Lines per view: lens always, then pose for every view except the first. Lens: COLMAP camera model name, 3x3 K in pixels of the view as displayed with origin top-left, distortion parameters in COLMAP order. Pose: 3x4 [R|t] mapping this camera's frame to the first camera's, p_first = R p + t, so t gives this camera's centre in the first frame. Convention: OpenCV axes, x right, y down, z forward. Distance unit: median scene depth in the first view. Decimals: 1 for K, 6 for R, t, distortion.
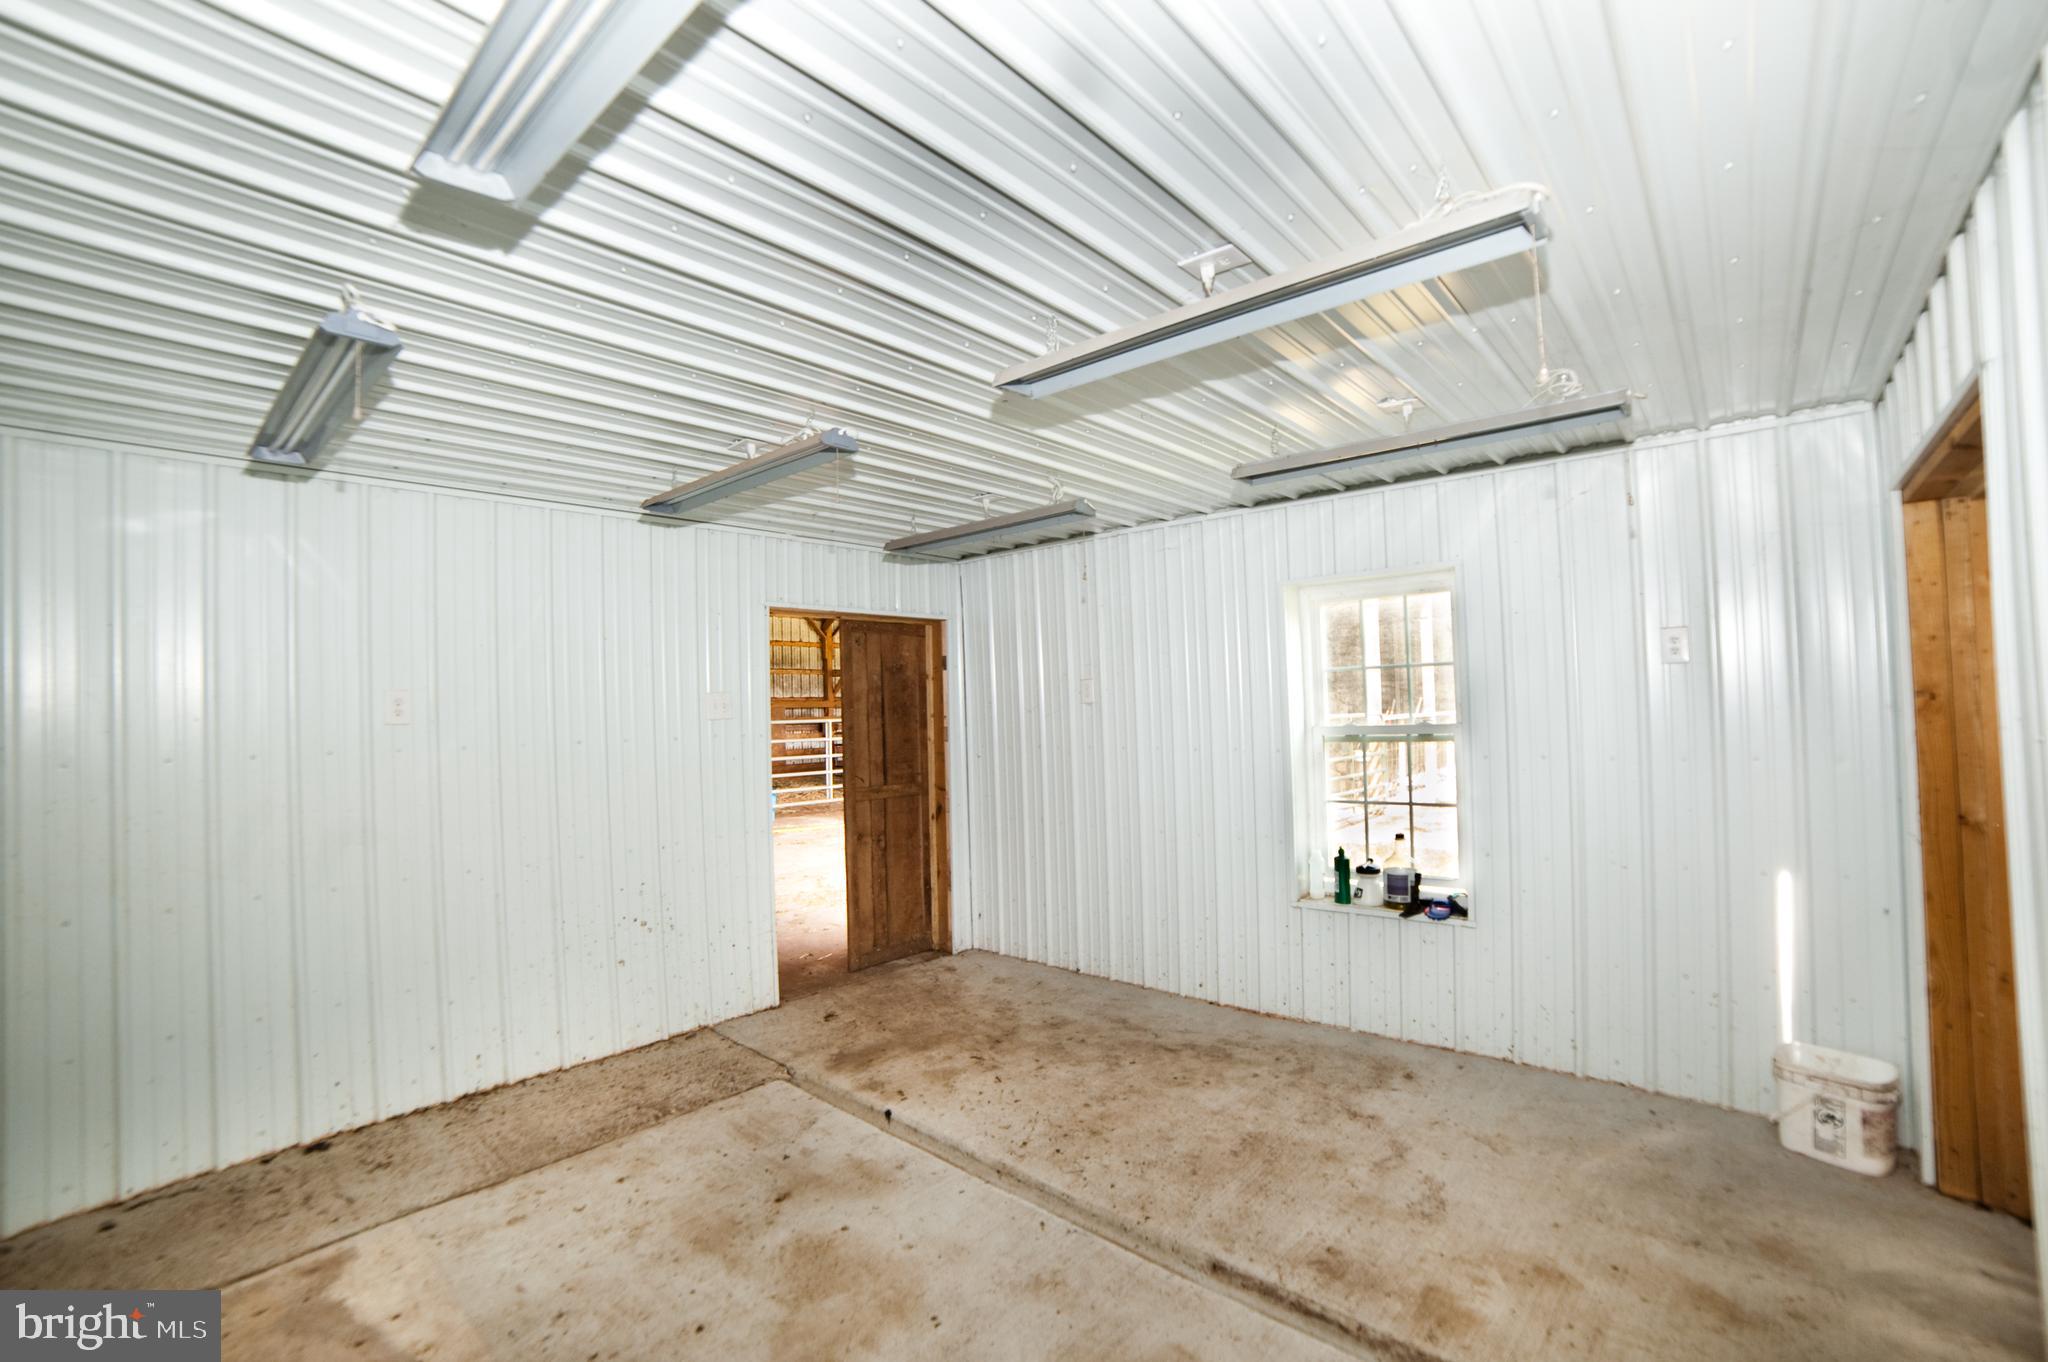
lens RADIAL K [[884.1, 0, 1012.2], [0, 884.1, 688.7], [0, 0, 1]] dist [-0.097193, 0.037644]
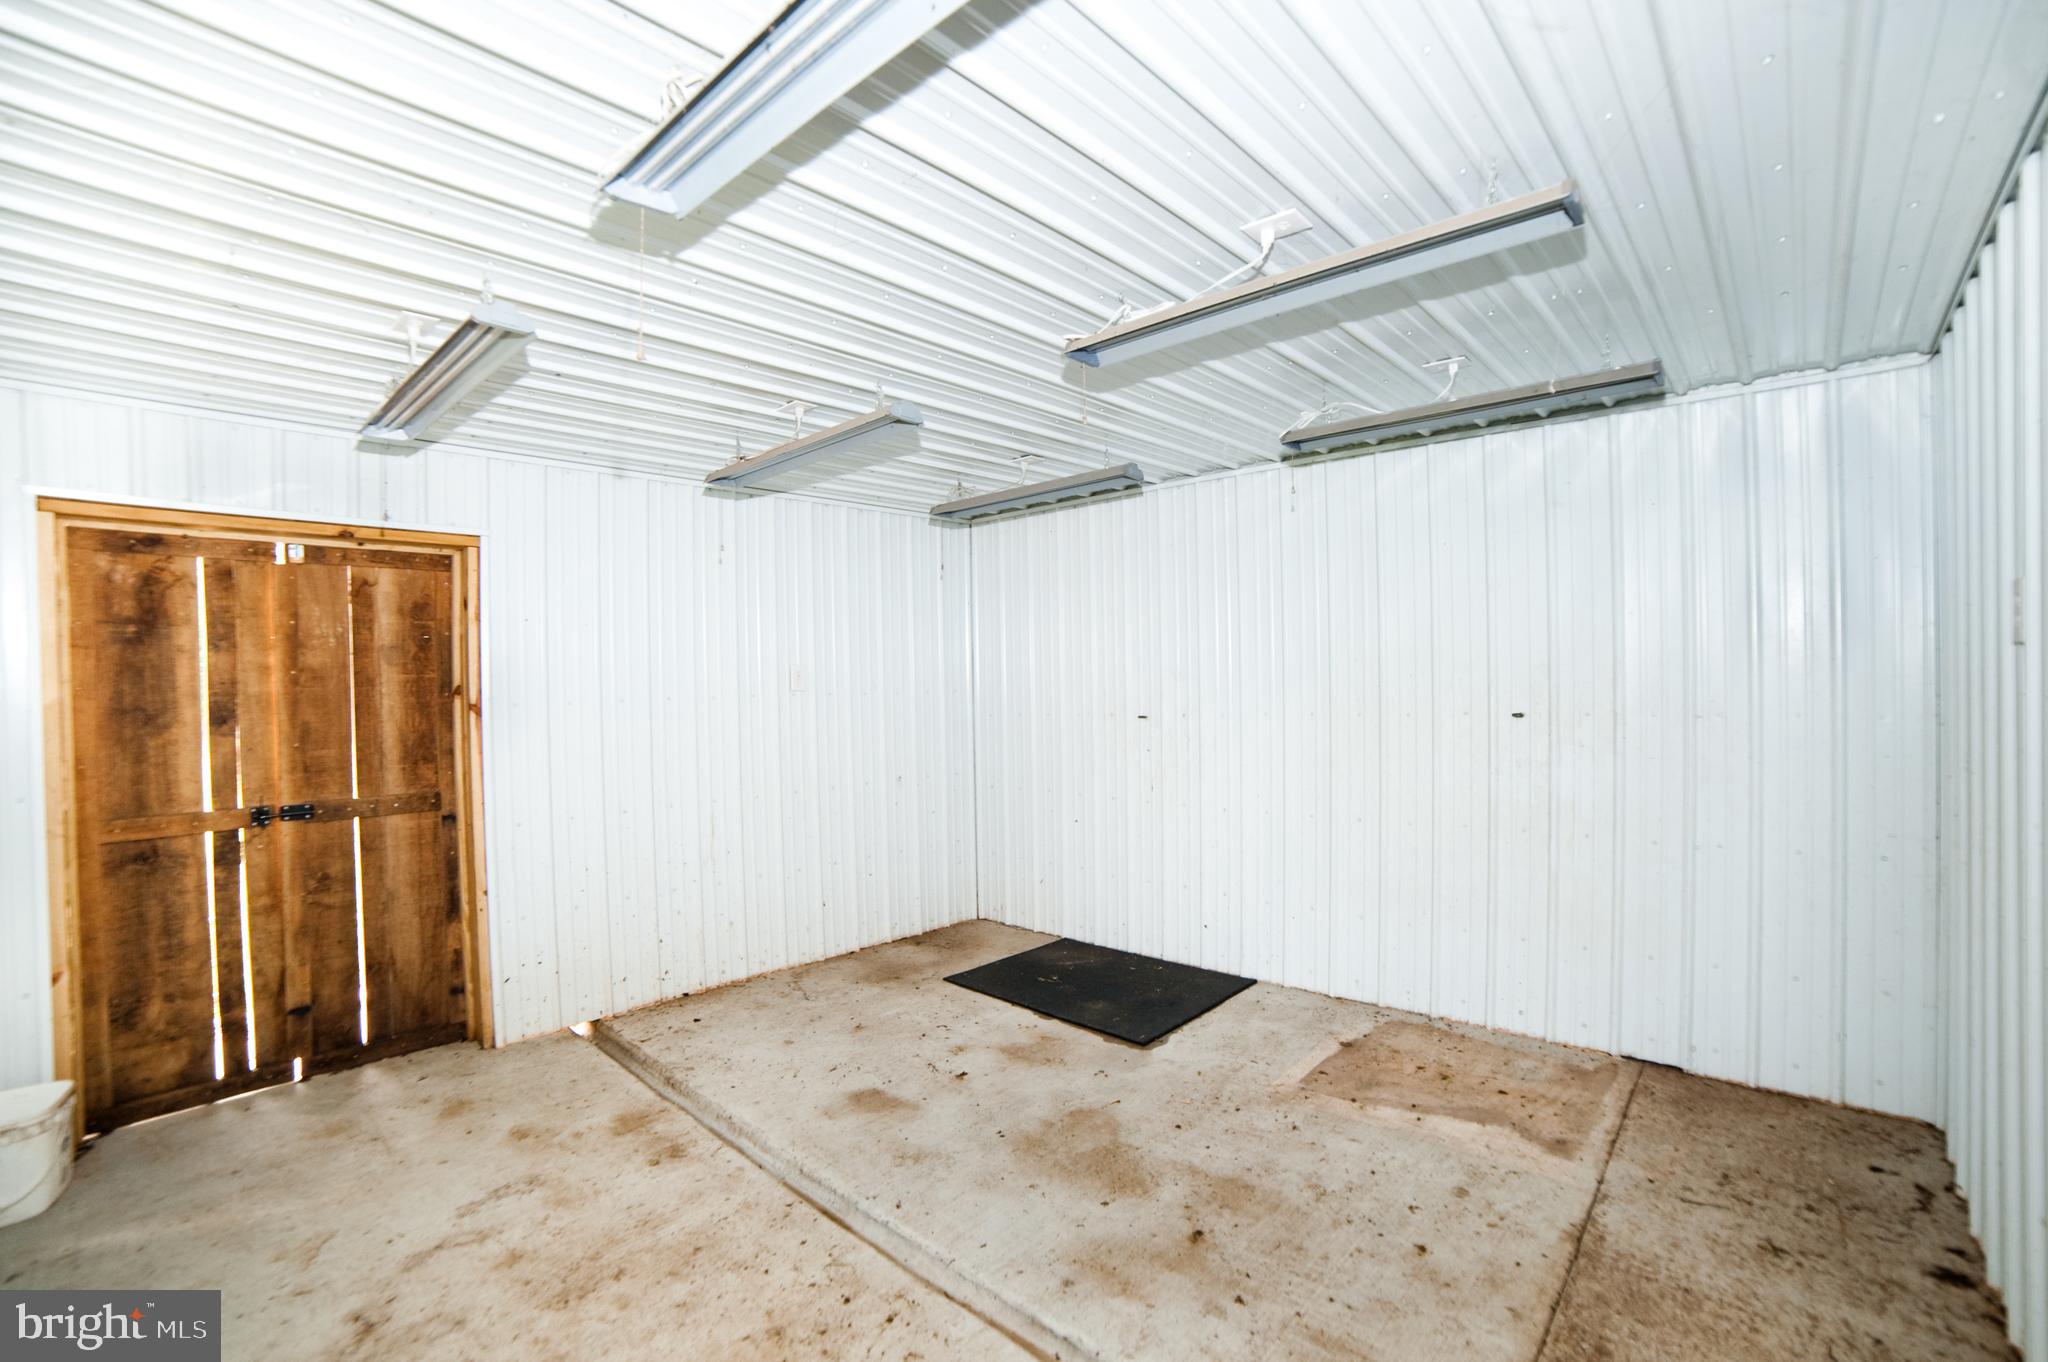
lens RADIAL K [[884.1, 0, 1012.2], [0, 884.1, 688.7], [0, 0, 1]] dist [-0.097193, 0.037644]
pose [[-0.998906, 0.045440, 0.011082, -0.124156], [0.045244, 0.998825, -0.017384, 0.064949], [-0.011858, -0.016864, -0.999787, 1.890492]]
